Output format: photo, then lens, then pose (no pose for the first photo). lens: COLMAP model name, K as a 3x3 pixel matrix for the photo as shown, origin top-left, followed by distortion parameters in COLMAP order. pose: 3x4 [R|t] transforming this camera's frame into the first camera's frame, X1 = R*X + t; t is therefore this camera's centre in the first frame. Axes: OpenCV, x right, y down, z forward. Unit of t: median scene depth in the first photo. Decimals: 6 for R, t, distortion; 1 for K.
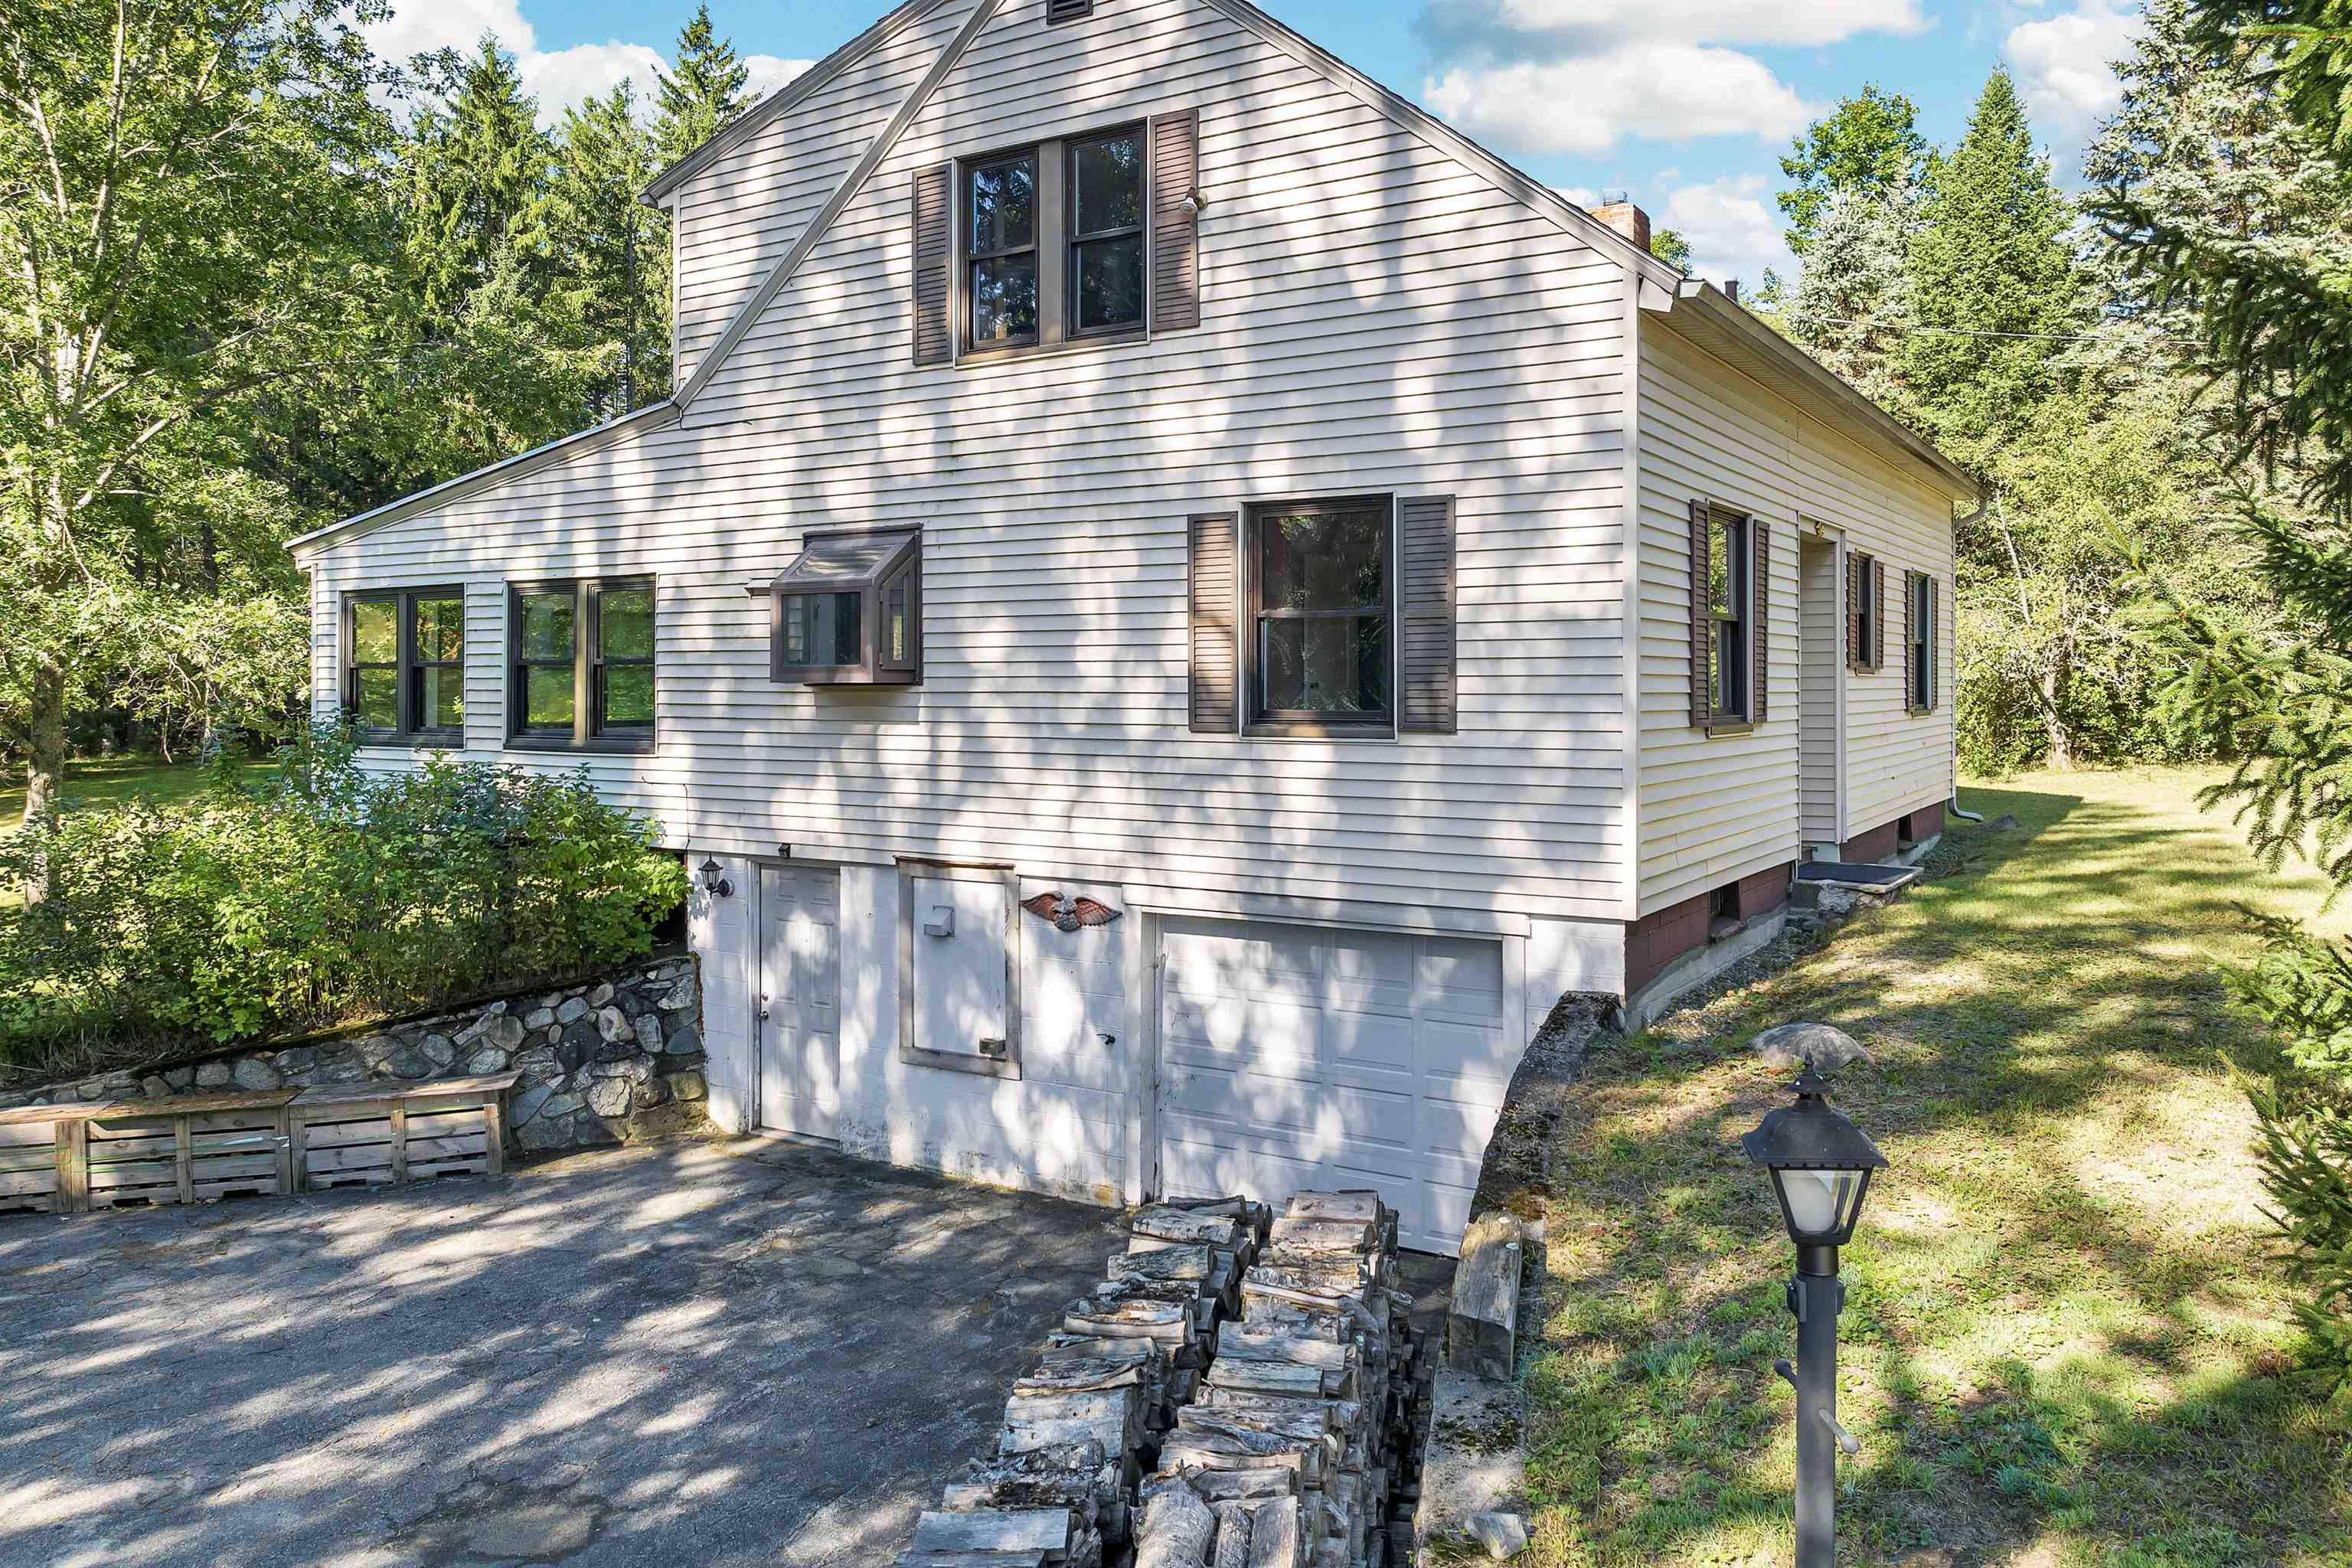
lens RADIAL K [[1720.0, 0, 1142.5], [0, 1720.0, 742.7], [0, 0, 1]] dist [-0.027785, 0.004943]
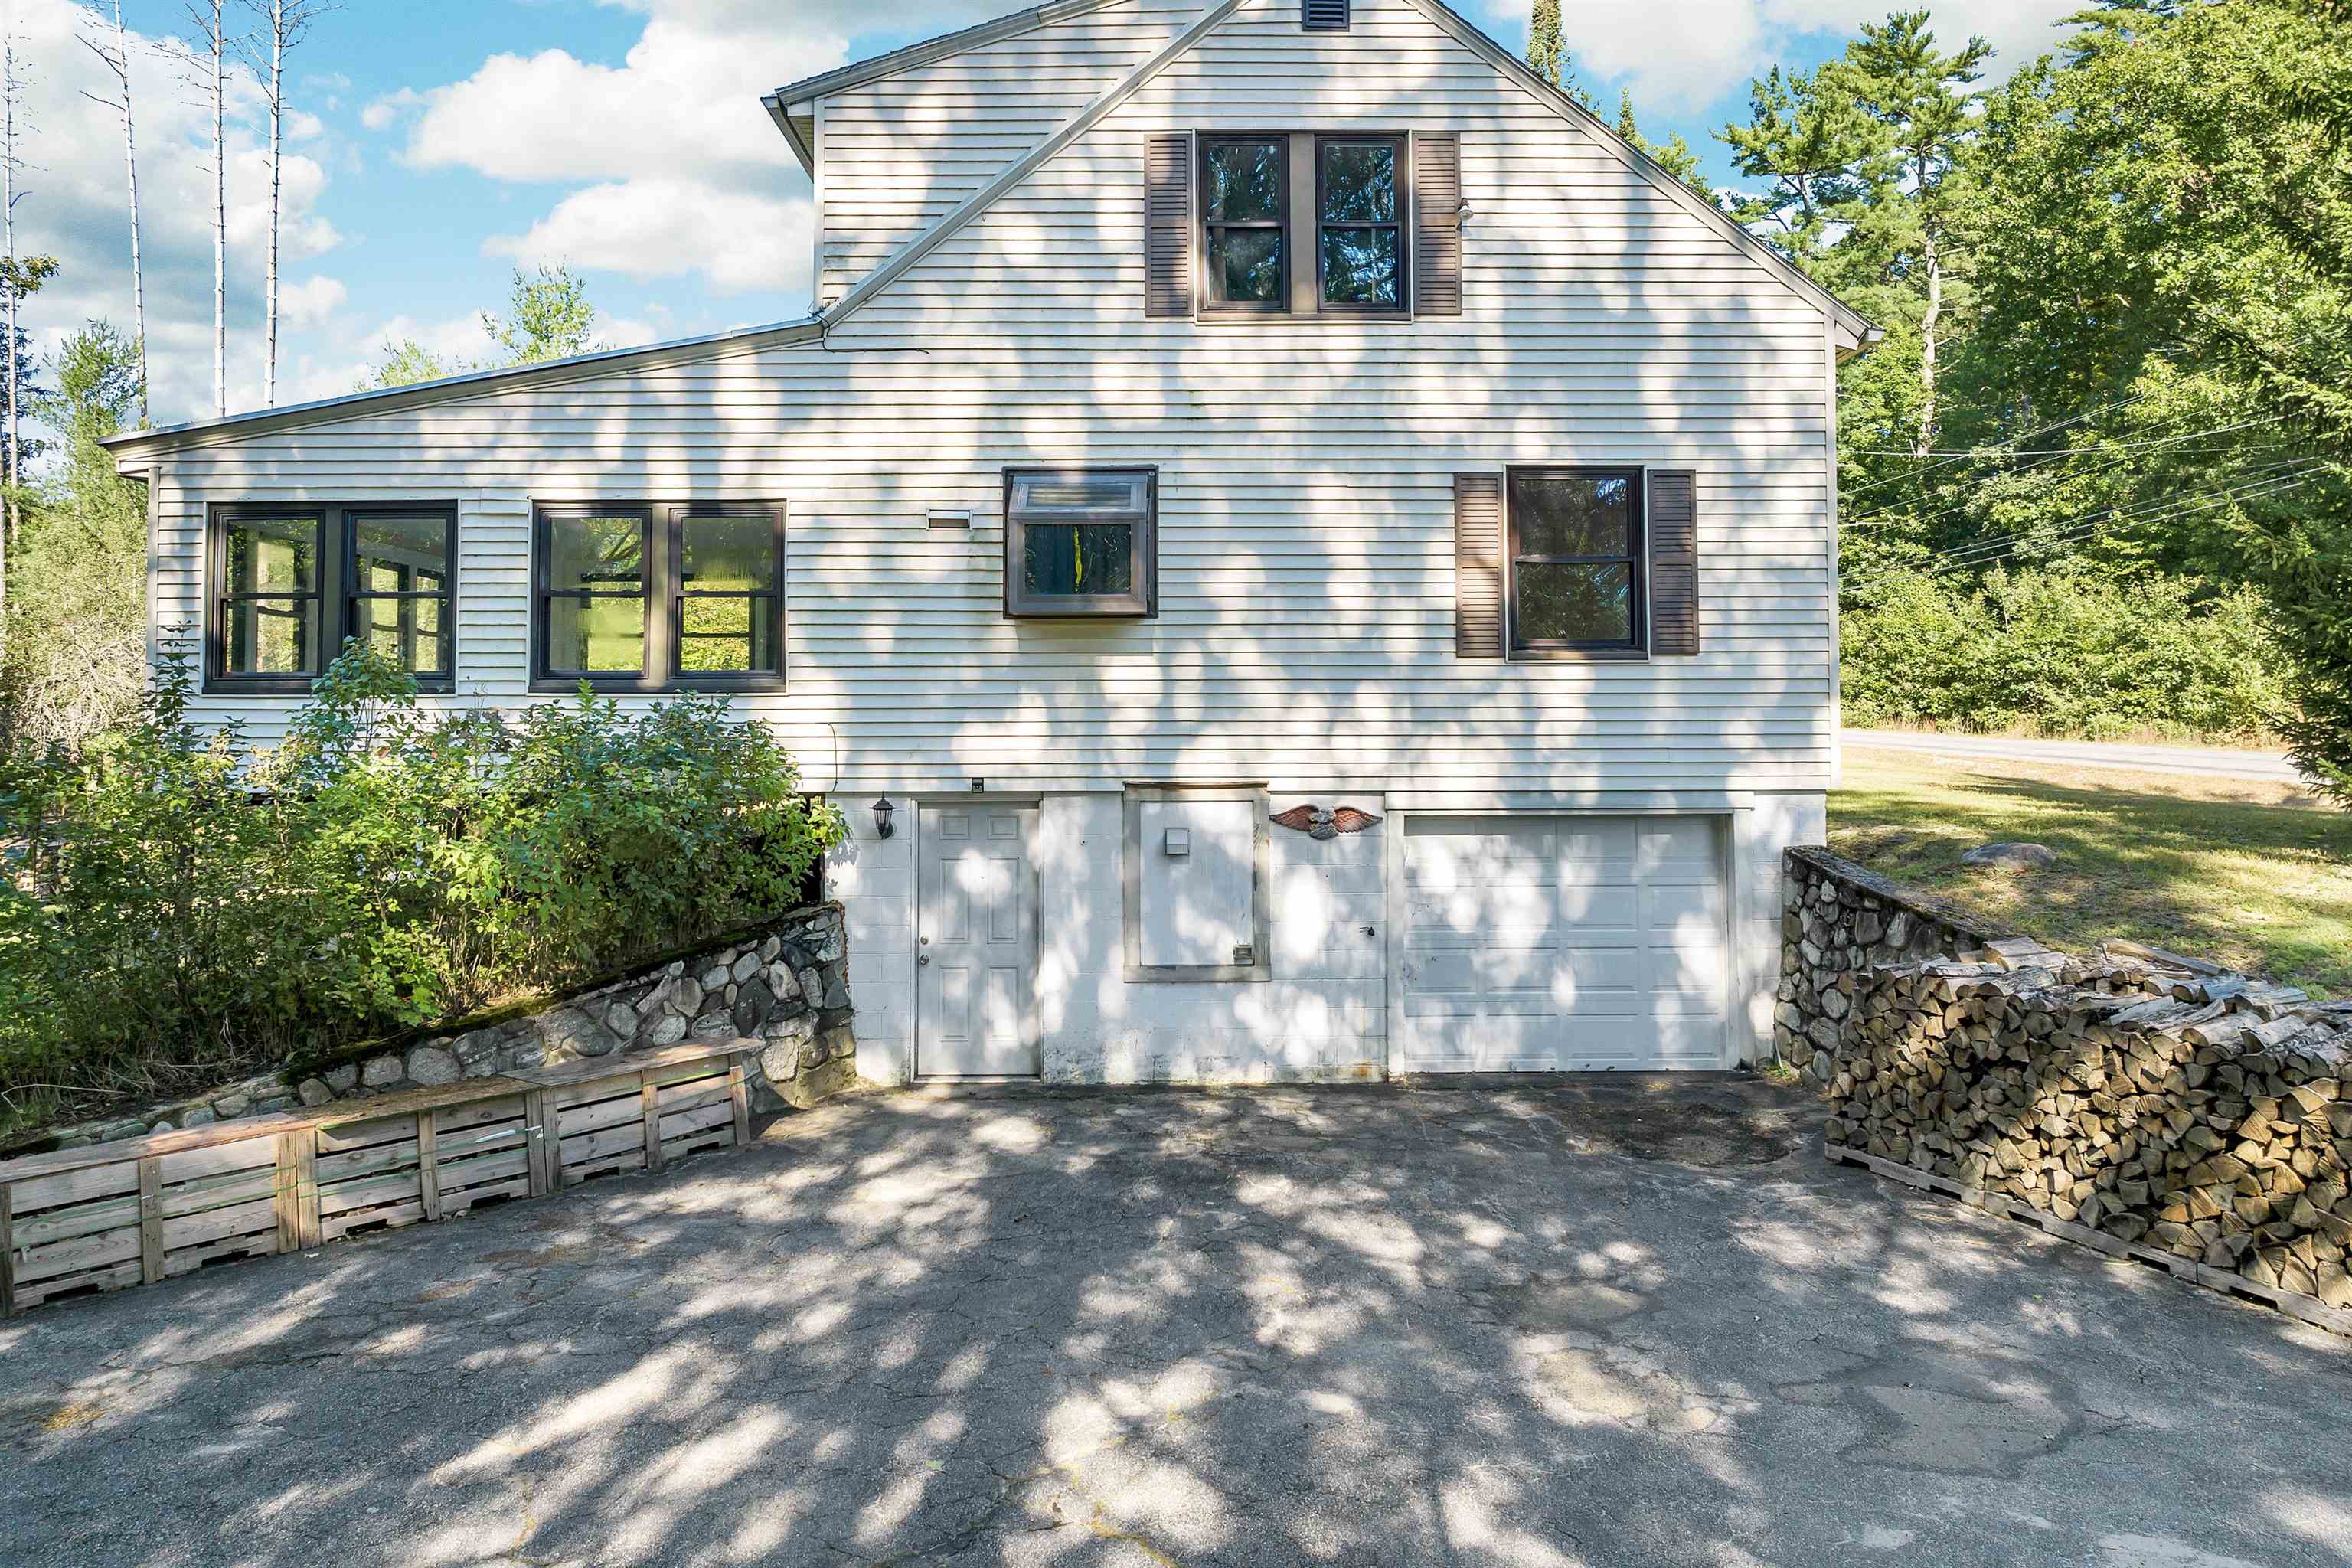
lens RADIAL K [[1720.0, 0, 1142.5], [0, 1720.0, 742.7], [0, 0, 1]] dist [-0.027785, 0.004943]
pose [[0.835951, -0.002271, 0.548799, -0.759069], [0.020196, 0.999441, -0.026627, 0.075419], [-0.548432, 0.033342, 0.835530, 0.134446]]
